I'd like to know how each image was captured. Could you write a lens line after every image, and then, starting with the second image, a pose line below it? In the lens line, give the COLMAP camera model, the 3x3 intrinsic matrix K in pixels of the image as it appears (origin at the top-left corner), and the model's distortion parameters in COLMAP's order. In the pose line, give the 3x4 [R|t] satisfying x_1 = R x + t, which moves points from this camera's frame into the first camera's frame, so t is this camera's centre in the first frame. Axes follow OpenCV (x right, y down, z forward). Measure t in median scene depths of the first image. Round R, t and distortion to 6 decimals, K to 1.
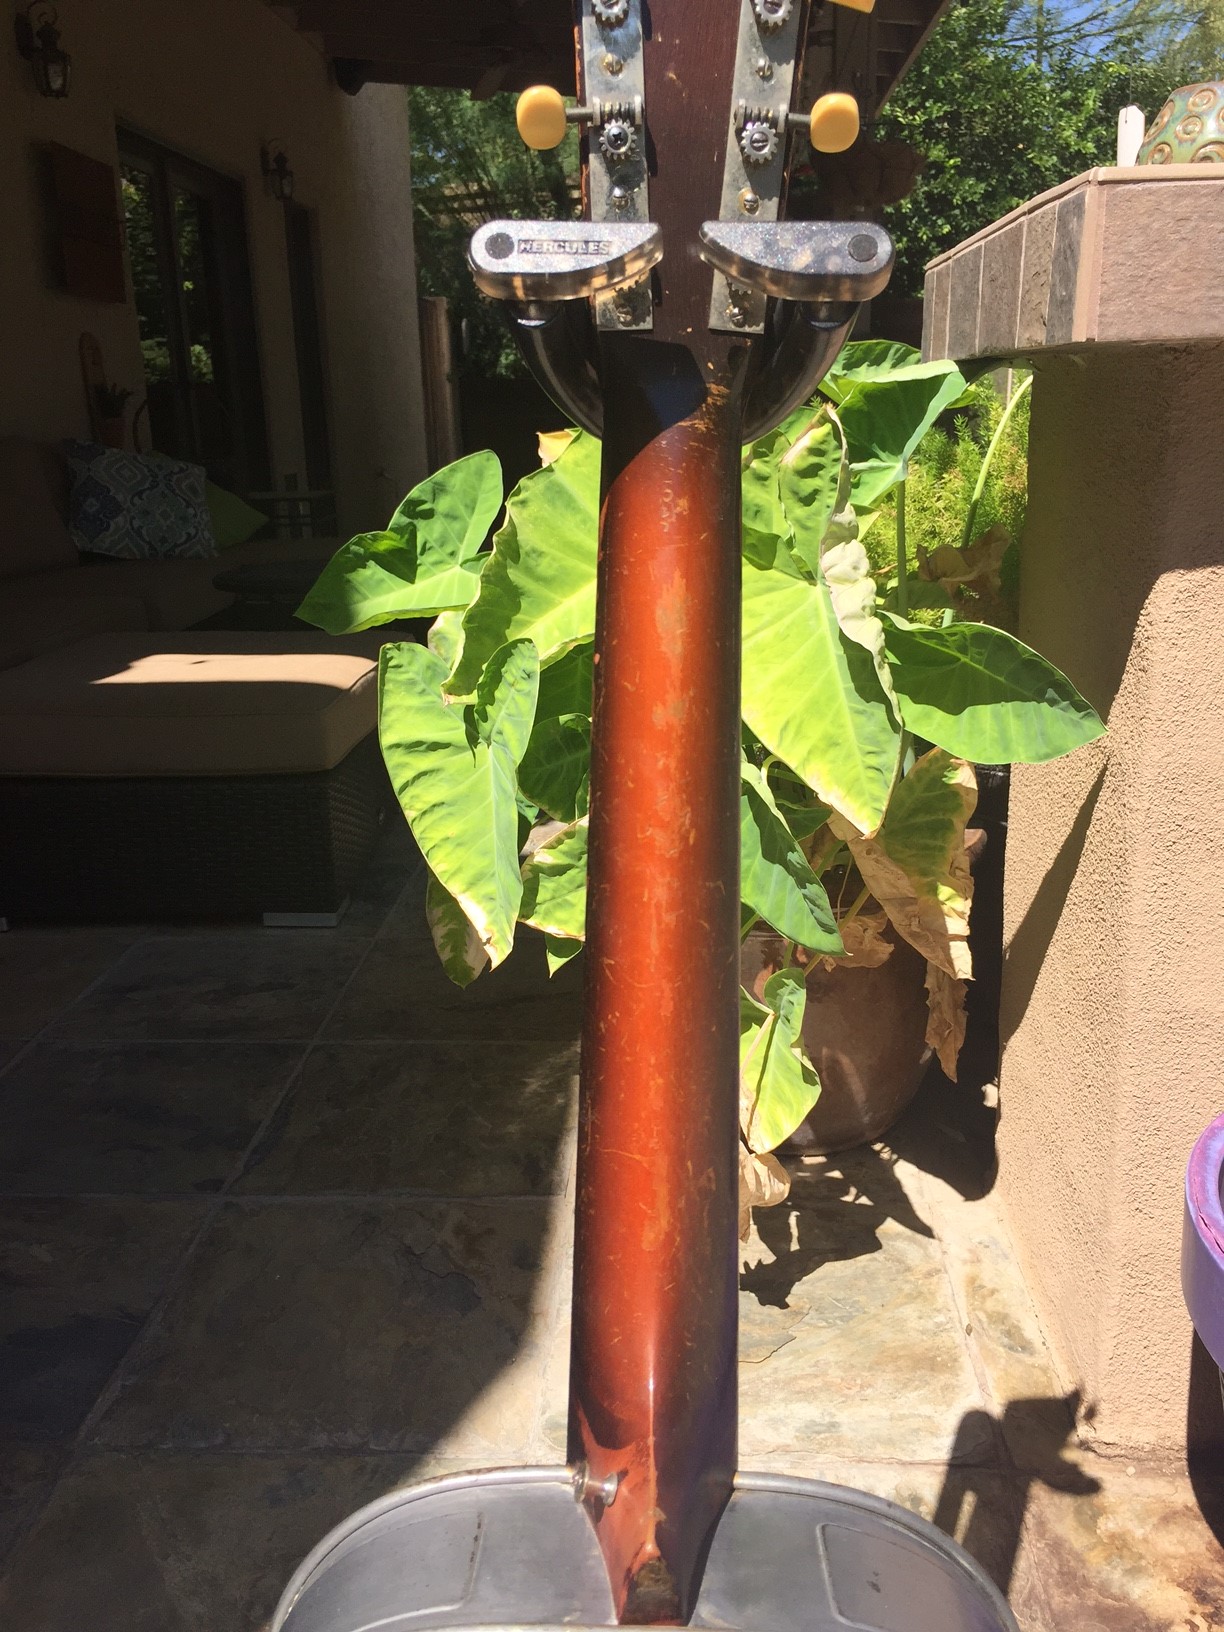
lens RADIAL K [[1403.9, 0, 616.4], [0, 1403.9, 831.8], [0, 0, 1]] dist [0.086187, -0.120131]
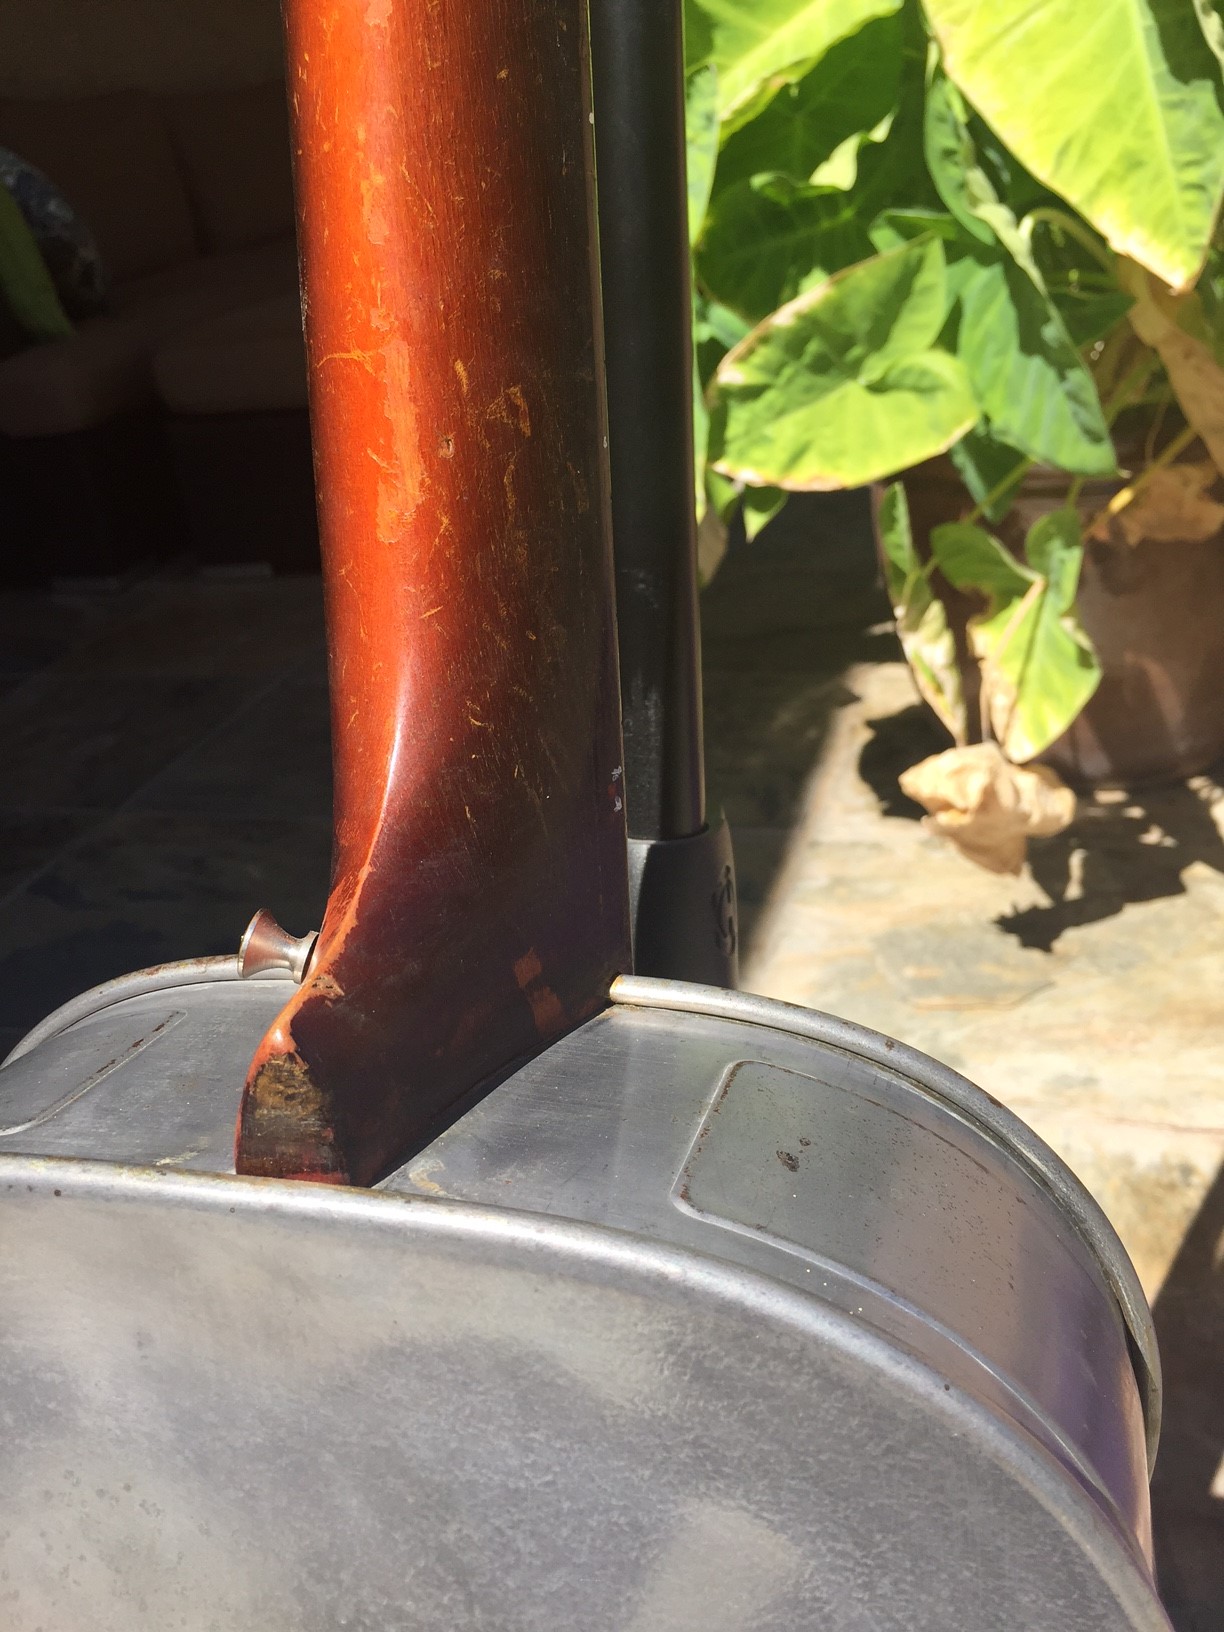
lens RADIAL K [[1418.6, 0, 607.2], [0, 1418.6, 833.6], [0, 0, 1]] dist [0.077770, -0.123741]
pose [[0.968930, 0.024987, -0.246069, 0.078635], [0.025842, 0.979211, 0.201190, 0.101105], [0.245981, -0.201298, 0.948142, 0.170858]]
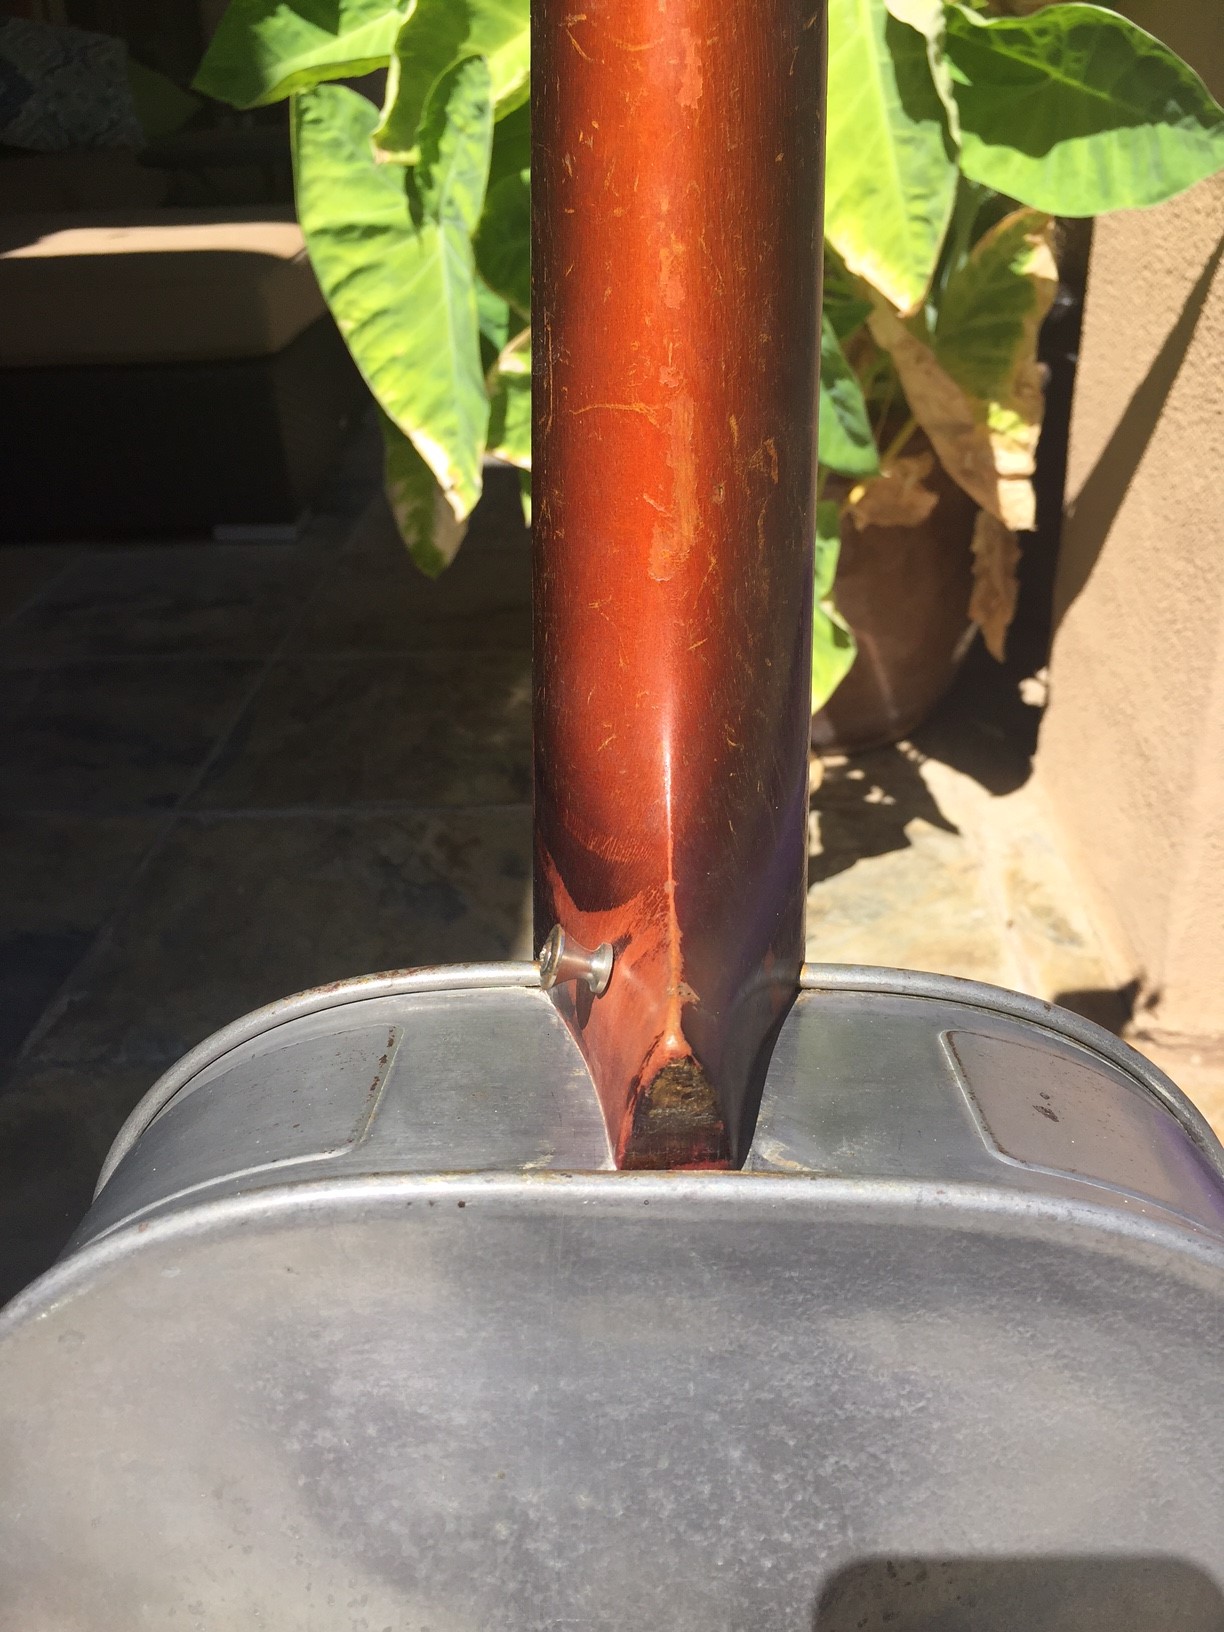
lens RADIAL K [[1413.9, 0, 606.8], [0, 1413.9, 835.2], [0, 0, 1]] dist [0.087757, -0.150813]
pose [[0.999761, -0.020922, -0.006388, 0.000981], [0.021828, 0.973405, 0.228050, 0.090241], [0.001447, -0.228135, 0.973629, 0.145596]]
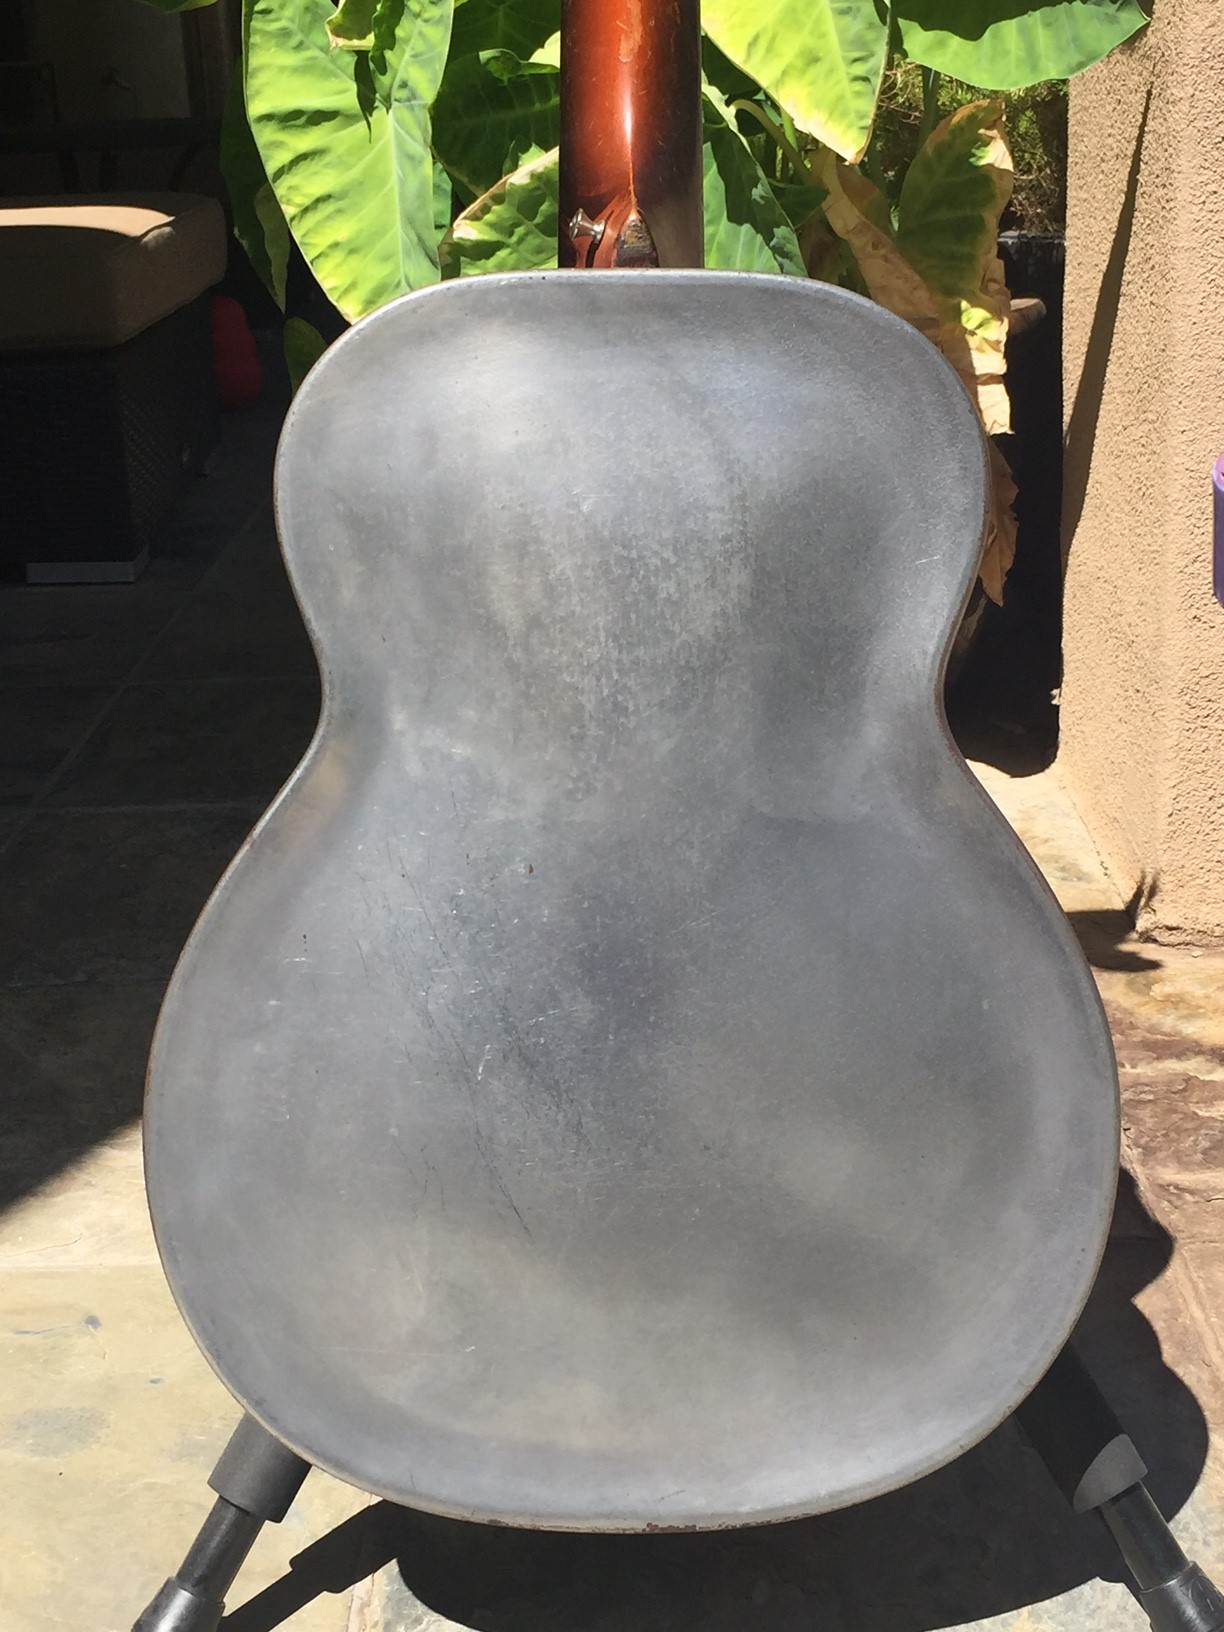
lens RADIAL K [[2414.0, 0, 612.0], [0, 2414.0, 816.0], [0, 0, 1]] dist [0.103194, -0.132273]
pose [[0.998954, -0.025504, 0.037944, -0.028153], [0.024527, 0.999361, 0.025993, 0.299074], [-0.038582, -0.025035, 0.998942, -0.364674]]
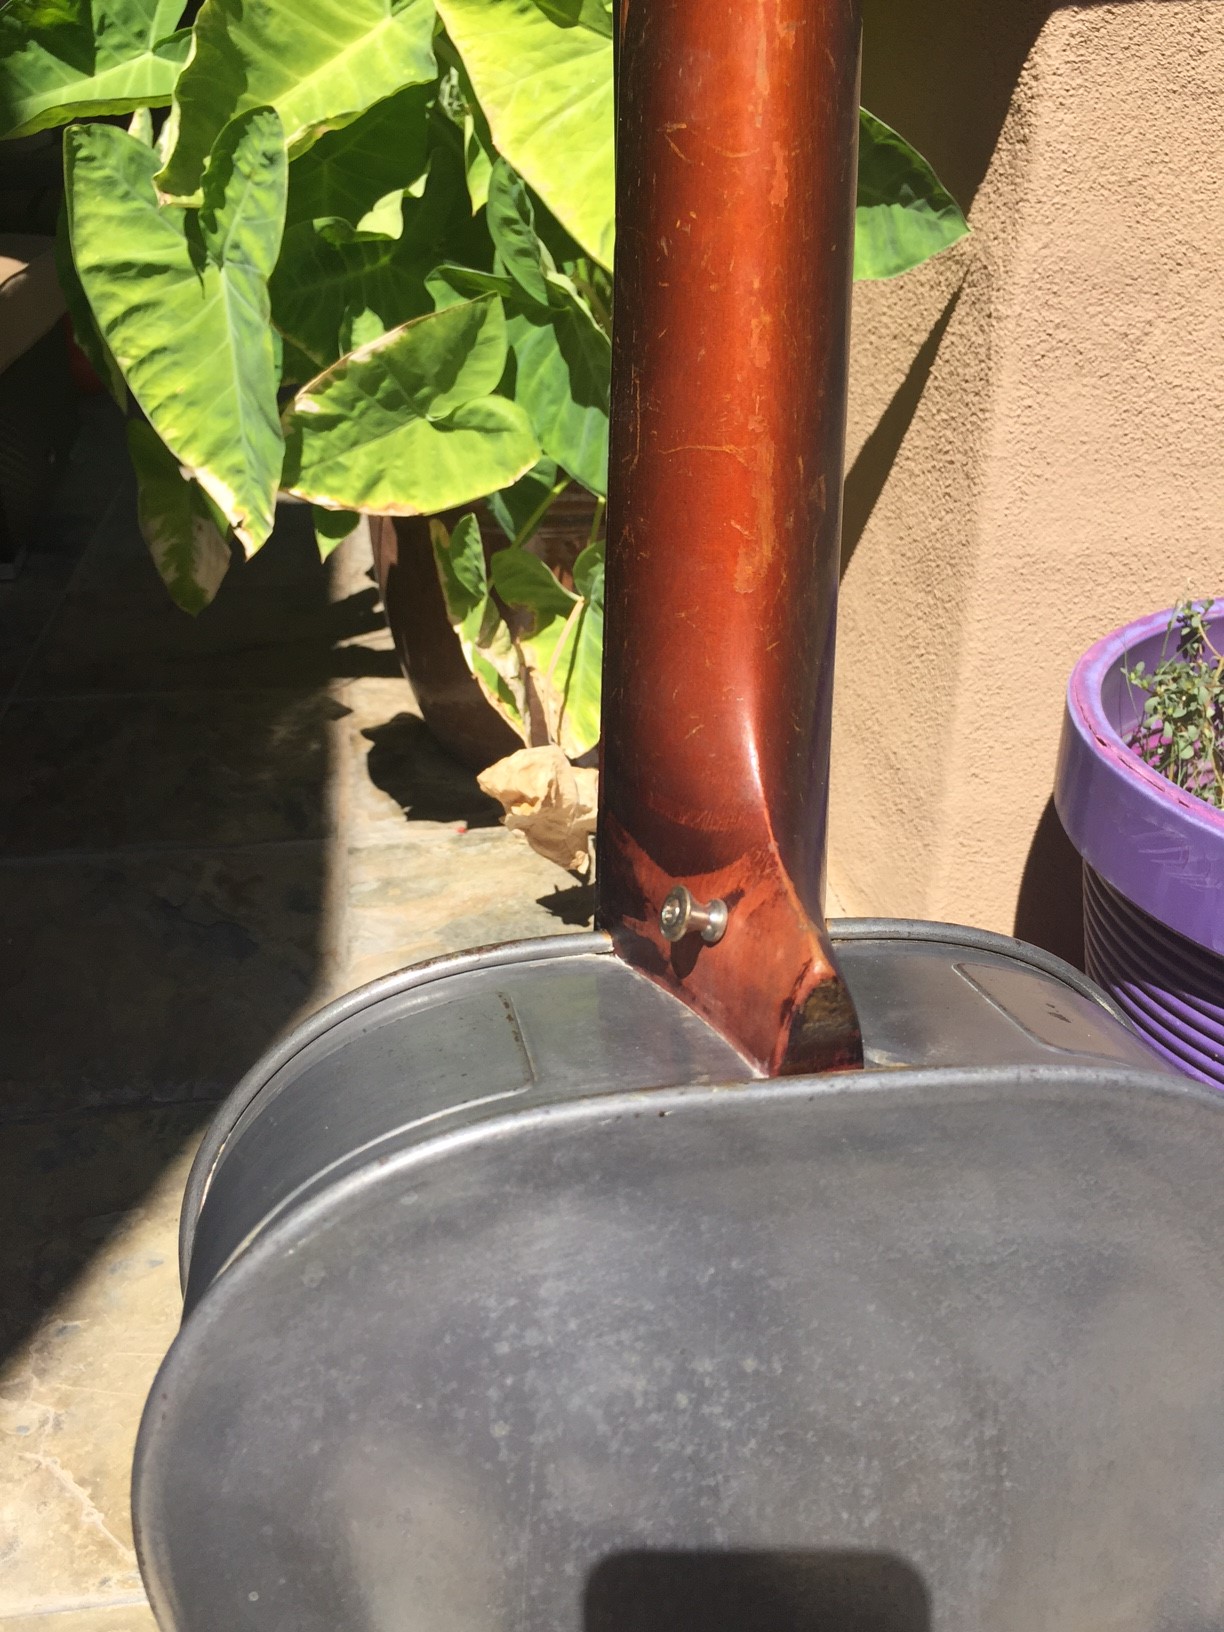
lens RADIAL K [[1403.9, 0, 616.4], [0, 1403.9, 831.8], [0, 0, 1]] dist [0.086187, -0.120131]
pose [[0.975597, -0.067134, 0.209056, -0.062342], [0.023417, 0.978493, 0.204947, 0.091313], [-0.218318, -0.195050, 0.956186, 0.119889]]
